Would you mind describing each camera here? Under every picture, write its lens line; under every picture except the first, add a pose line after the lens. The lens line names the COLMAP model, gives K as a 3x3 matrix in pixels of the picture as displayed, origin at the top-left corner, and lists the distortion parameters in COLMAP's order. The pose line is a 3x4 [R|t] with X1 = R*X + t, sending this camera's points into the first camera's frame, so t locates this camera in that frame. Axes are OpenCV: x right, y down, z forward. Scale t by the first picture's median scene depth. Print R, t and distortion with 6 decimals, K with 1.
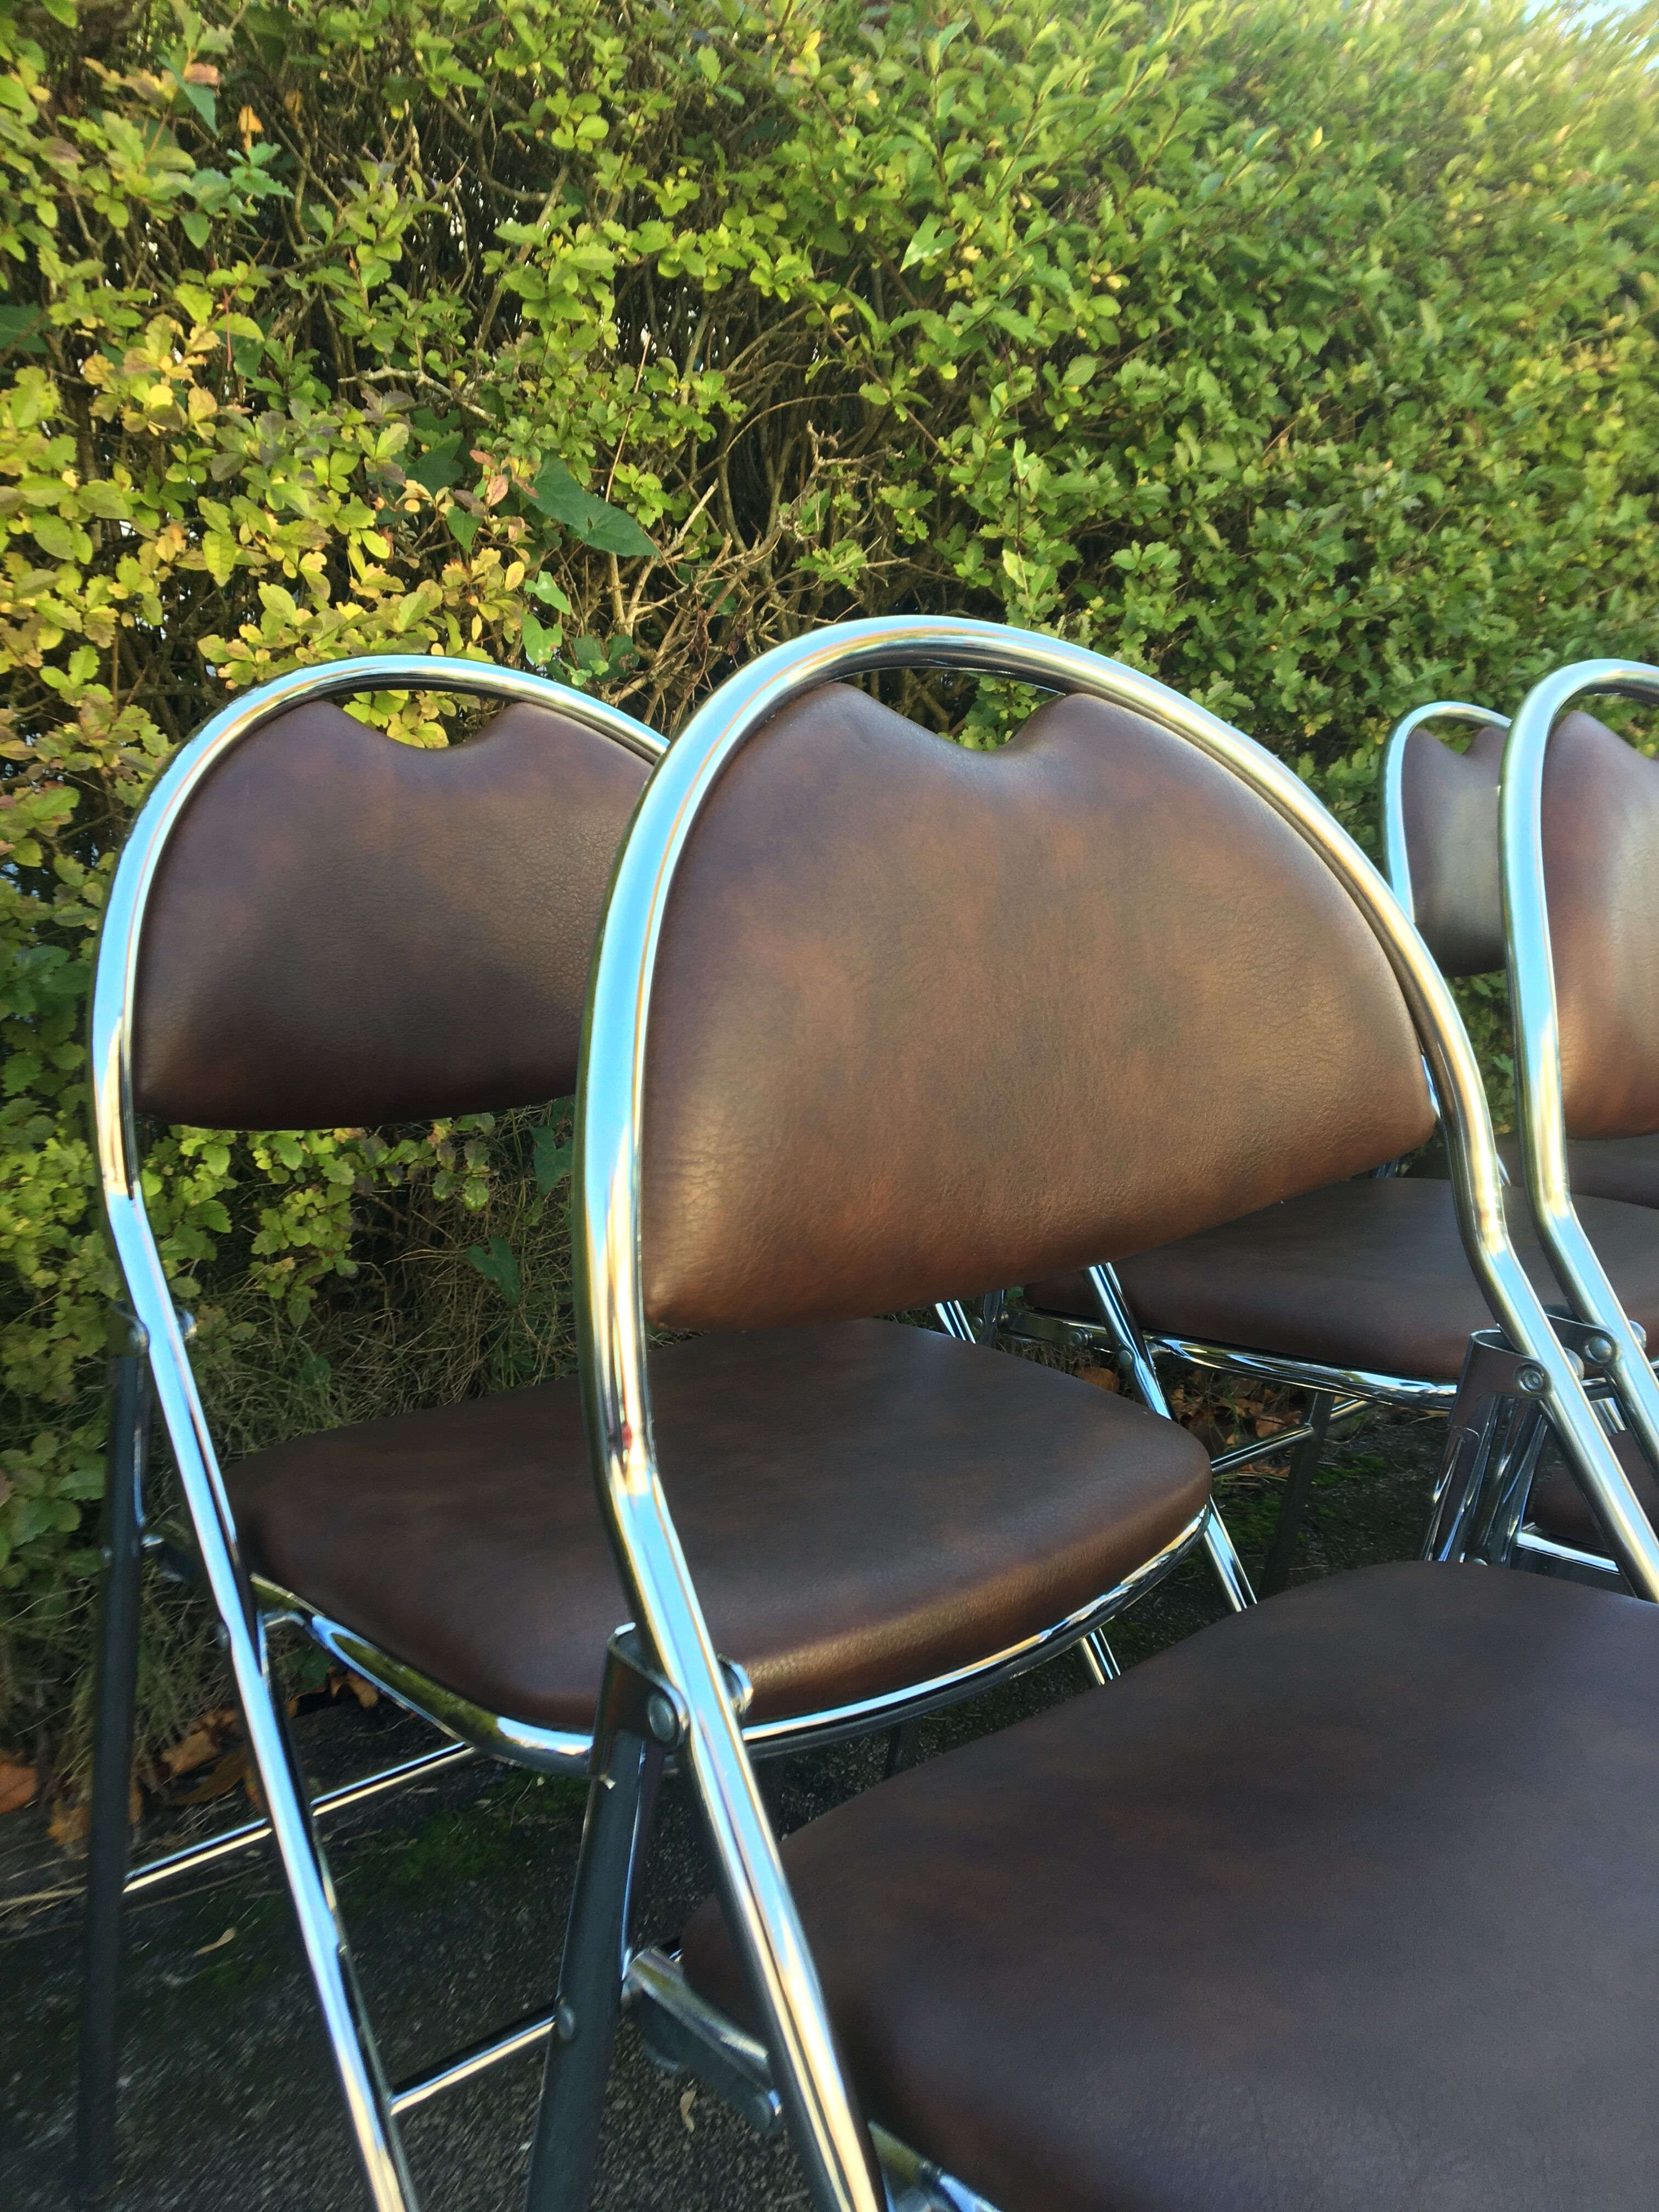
lens RADIAL K [[1883.2, 0, 829.9], [0, 1883.2, 1108.4], [0, 0, 1]] dist [0.066450, -0.080624]
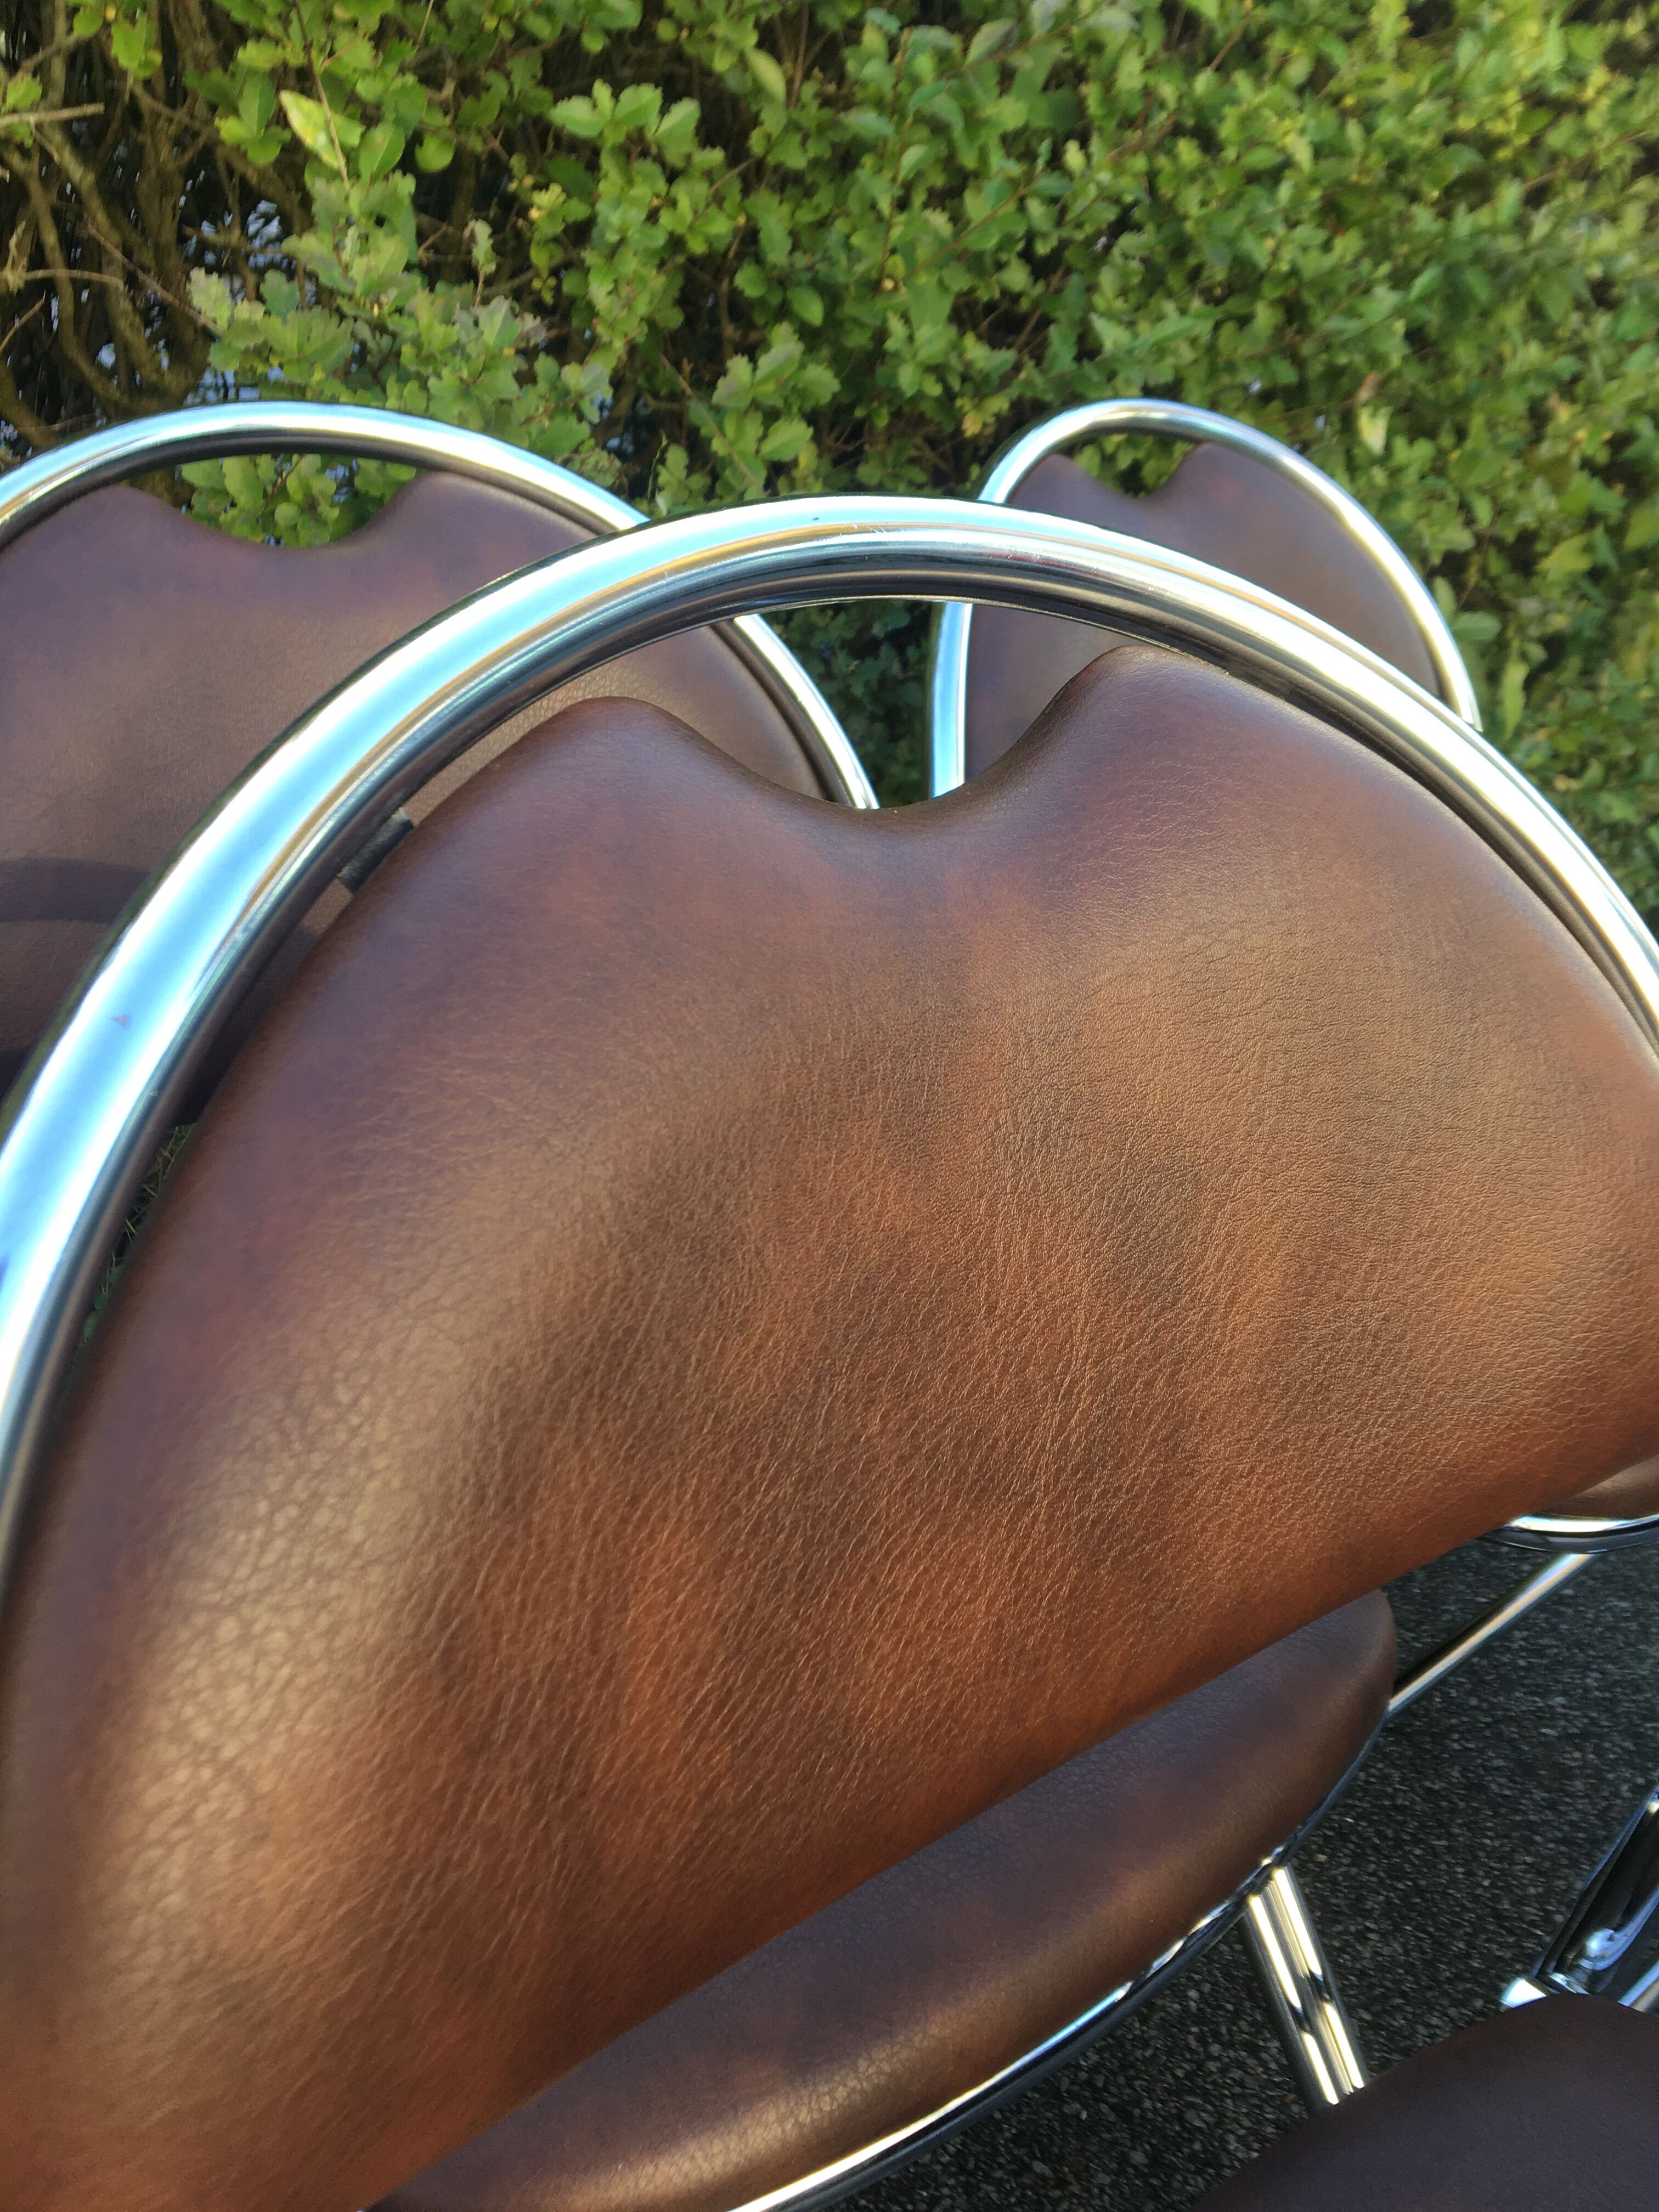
lens RADIAL K [[1883.2, 0, 827.4], [0, 1883.2, 1062.3], [0, 0, 1]] dist [0.066450, -0.080624]
pose [[0.999440, 0.027861, -0.018527, 0.300650], [-0.024002, 0.982793, 0.183144, -0.144760], [0.023311, -0.182597, 0.982911, 0.479245]]
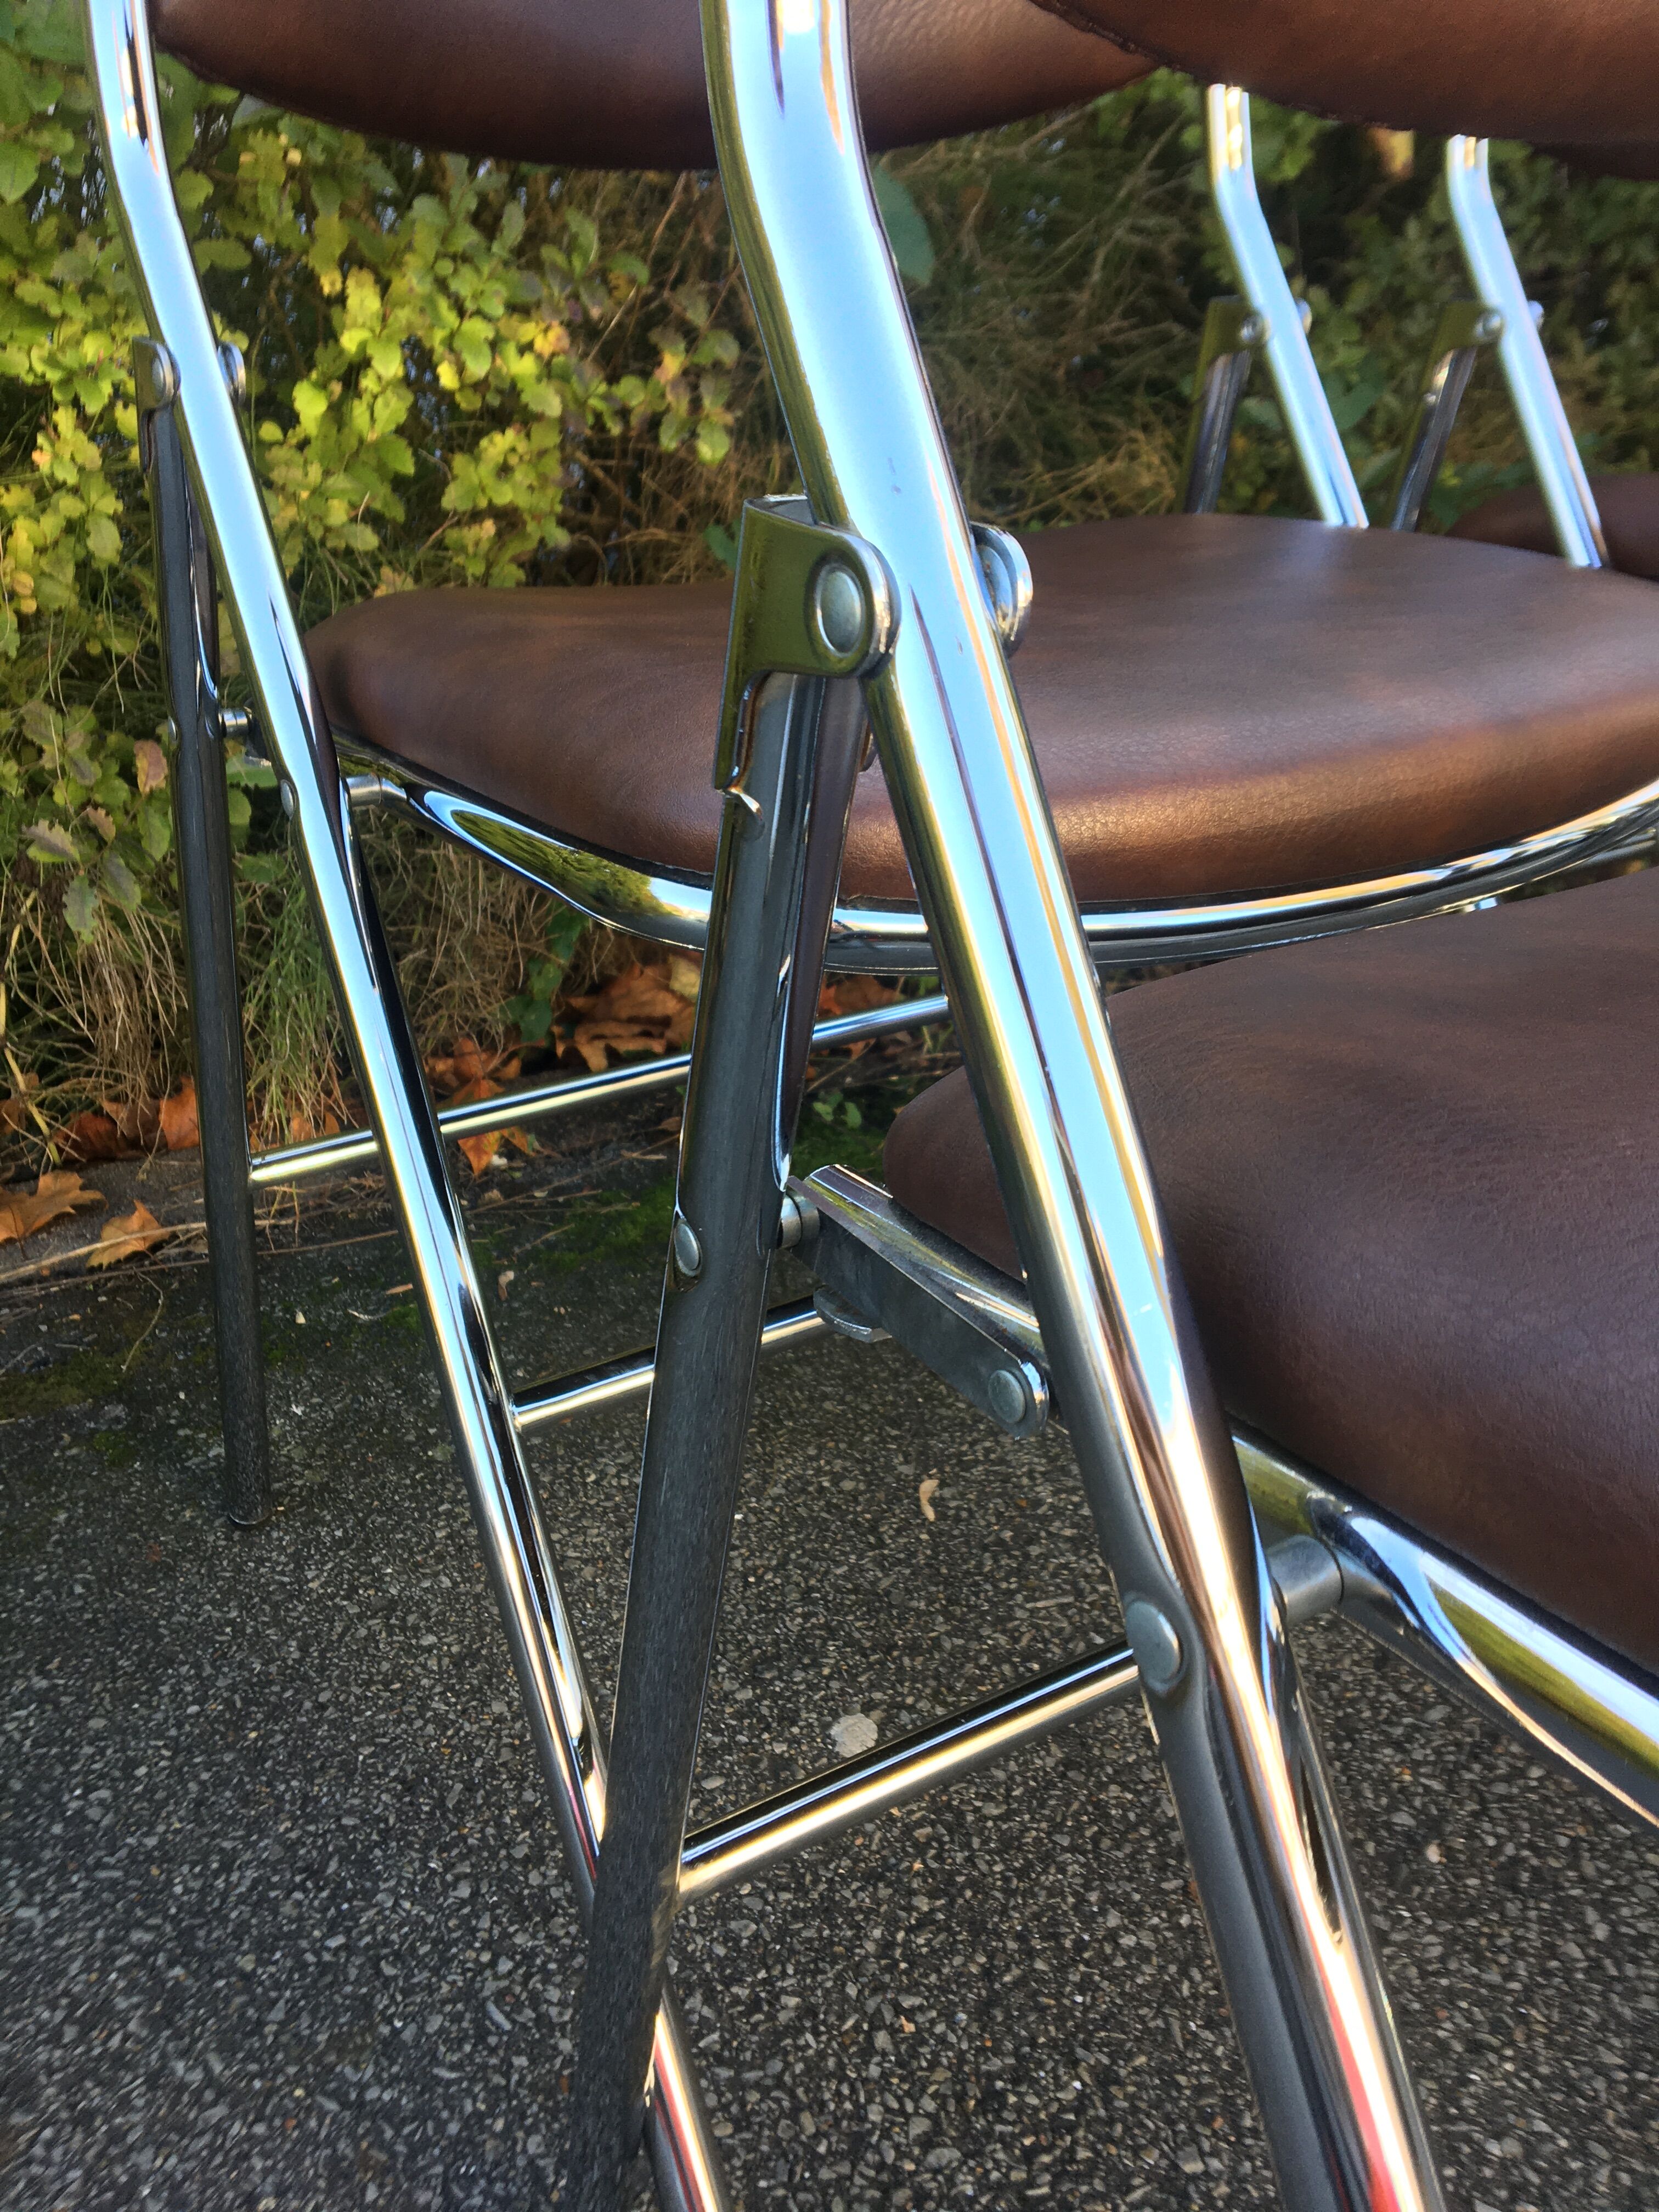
lens RADIAL K [[1883.2, 0, 837.0], [0, 1883.2, 1112.1], [0, 0, 1]] dist [0.066450, -0.080624]
pose [[0.987589, 0.065529, -0.142736, -0.004691], [-0.027234, 0.966486, 0.255271, 0.112882], [0.154680, -0.248216, 0.956276, 0.180816]]
